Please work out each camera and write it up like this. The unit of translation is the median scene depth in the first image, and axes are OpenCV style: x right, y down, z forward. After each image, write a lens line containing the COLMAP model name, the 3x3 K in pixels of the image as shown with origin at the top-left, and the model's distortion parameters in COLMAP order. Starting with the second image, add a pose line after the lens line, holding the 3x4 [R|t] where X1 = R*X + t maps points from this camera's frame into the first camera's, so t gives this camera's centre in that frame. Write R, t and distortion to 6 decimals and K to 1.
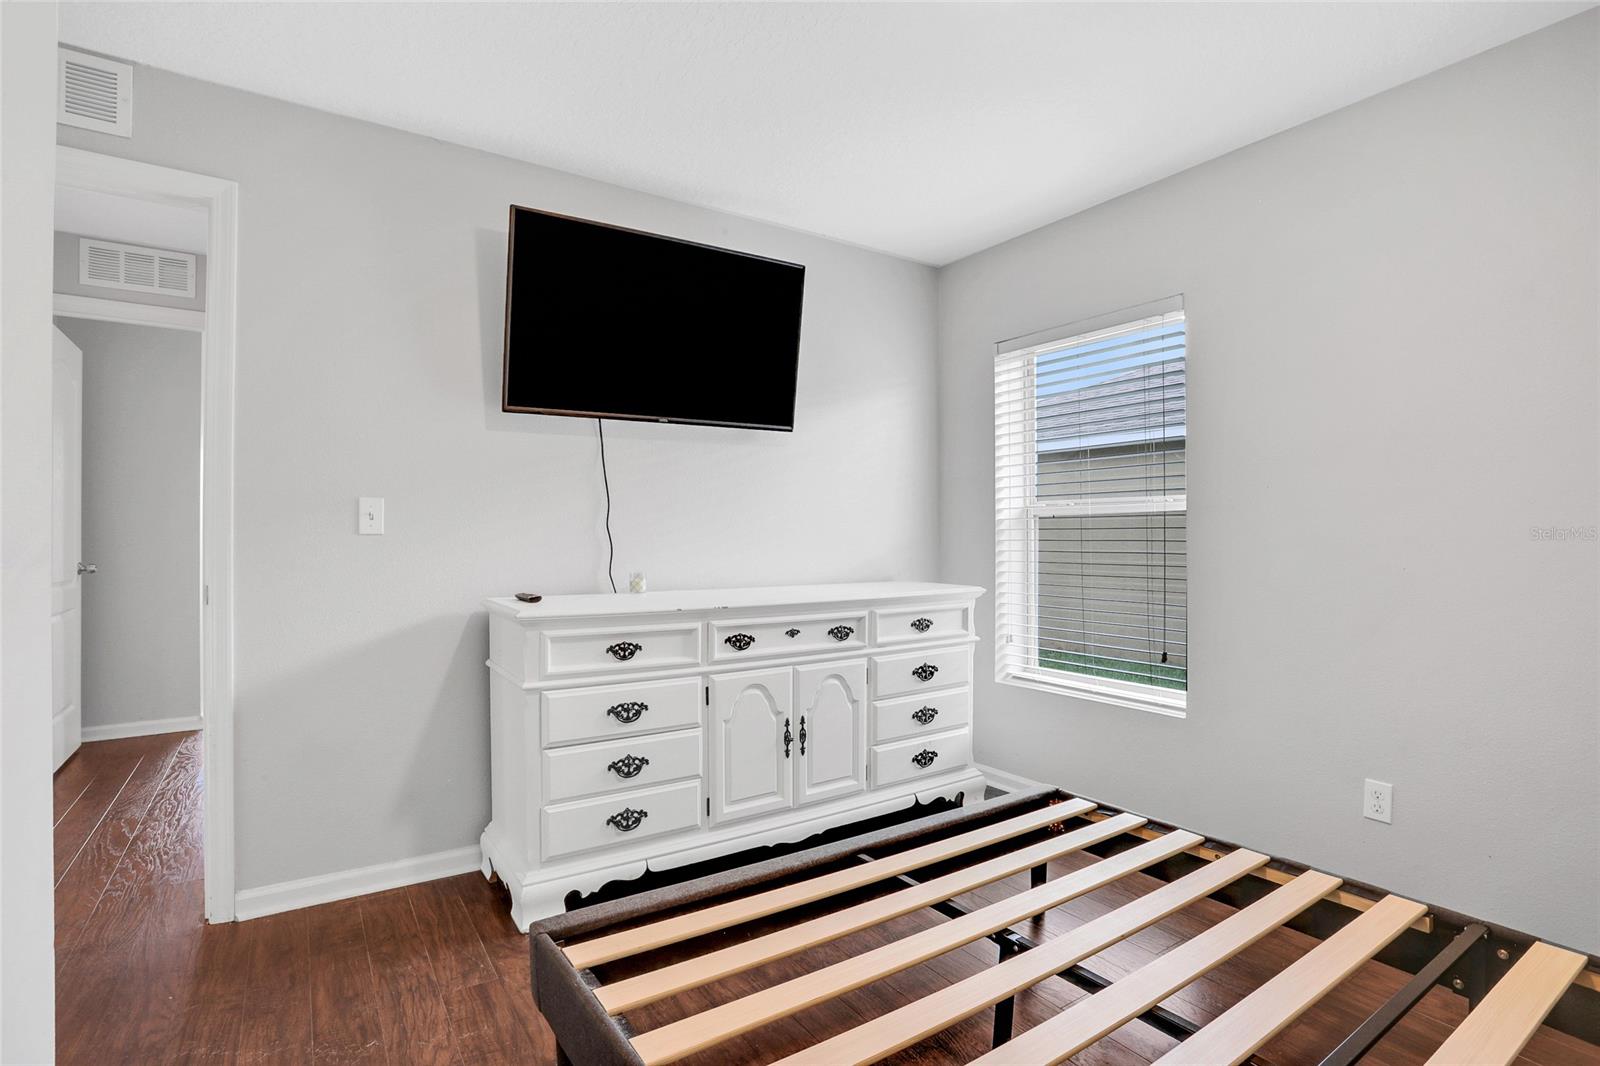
lens RADIAL K [[782.2, 0, 796.8], [0, 782.2, 537.4], [0, 0, 1]] dist [-0.068398, 0.025779]
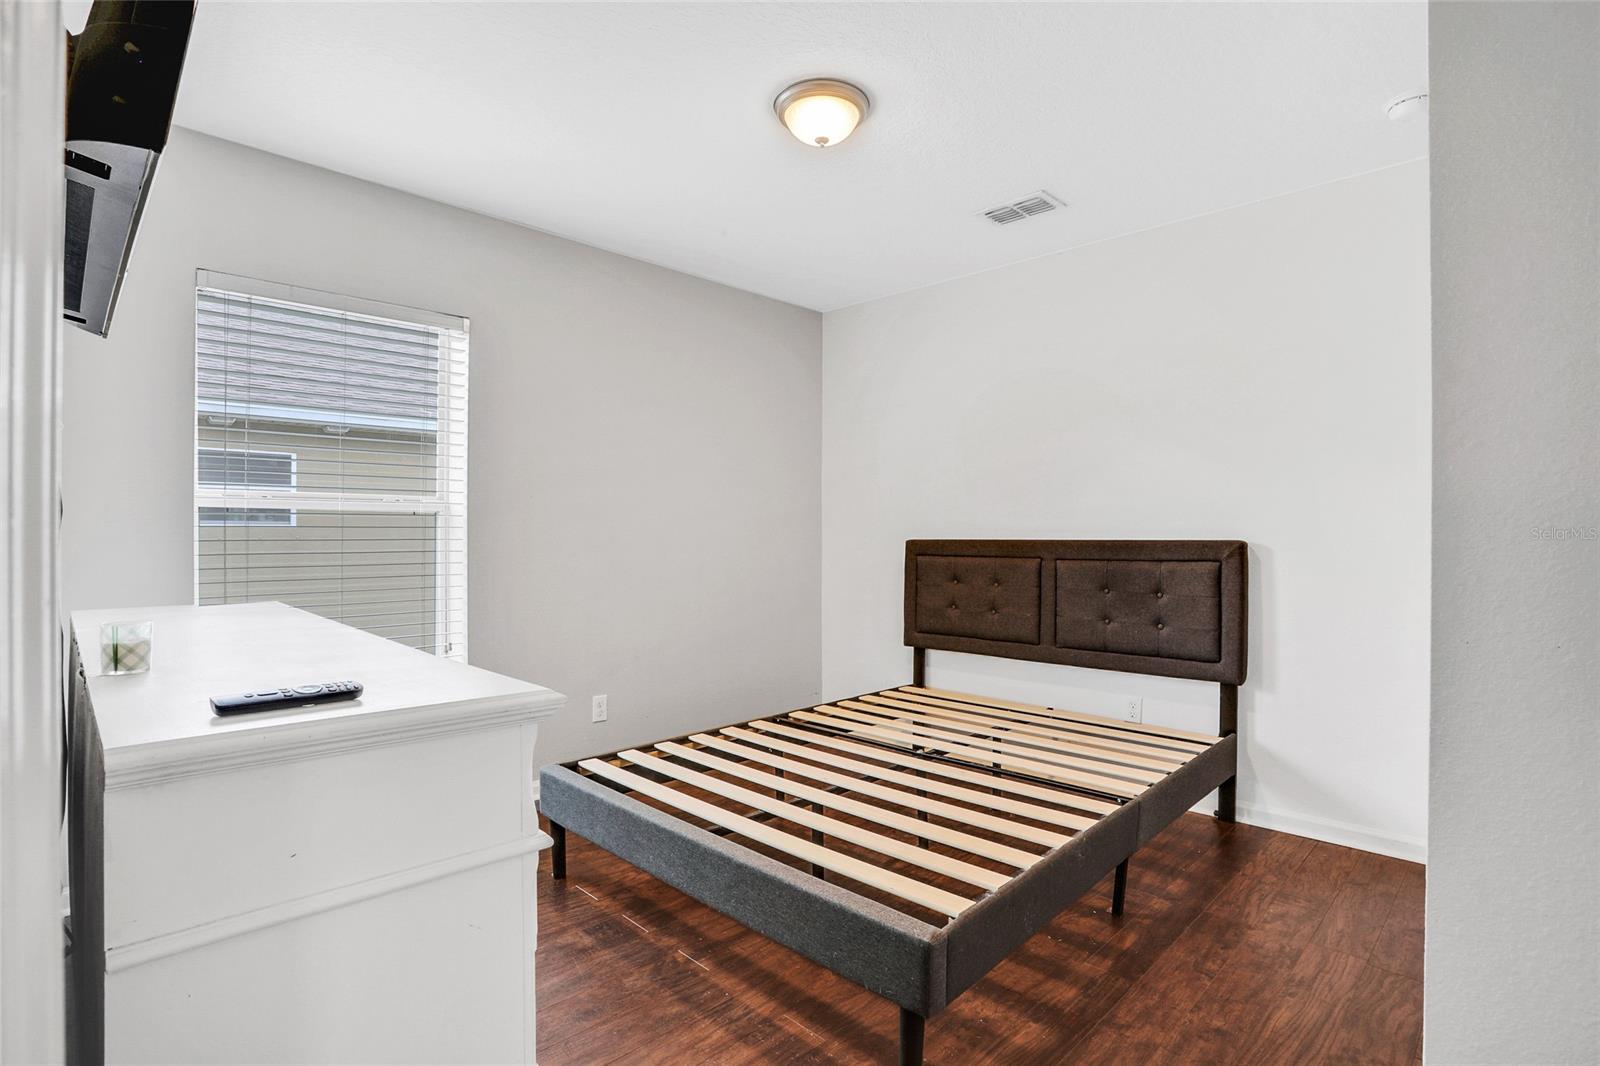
lens RADIAL K [[782.2, 0, 795.6], [0, 782.2, 530.7], [0, 0, 1]] dist [-0.068398, 0.025779]
pose [[-0.201504, 0.006007, 0.979469, -0.617865], [-0.002348, 0.999975, -0.006616, -0.002216], [-0.979485, -0.003633, -0.201485, 0.668637]]
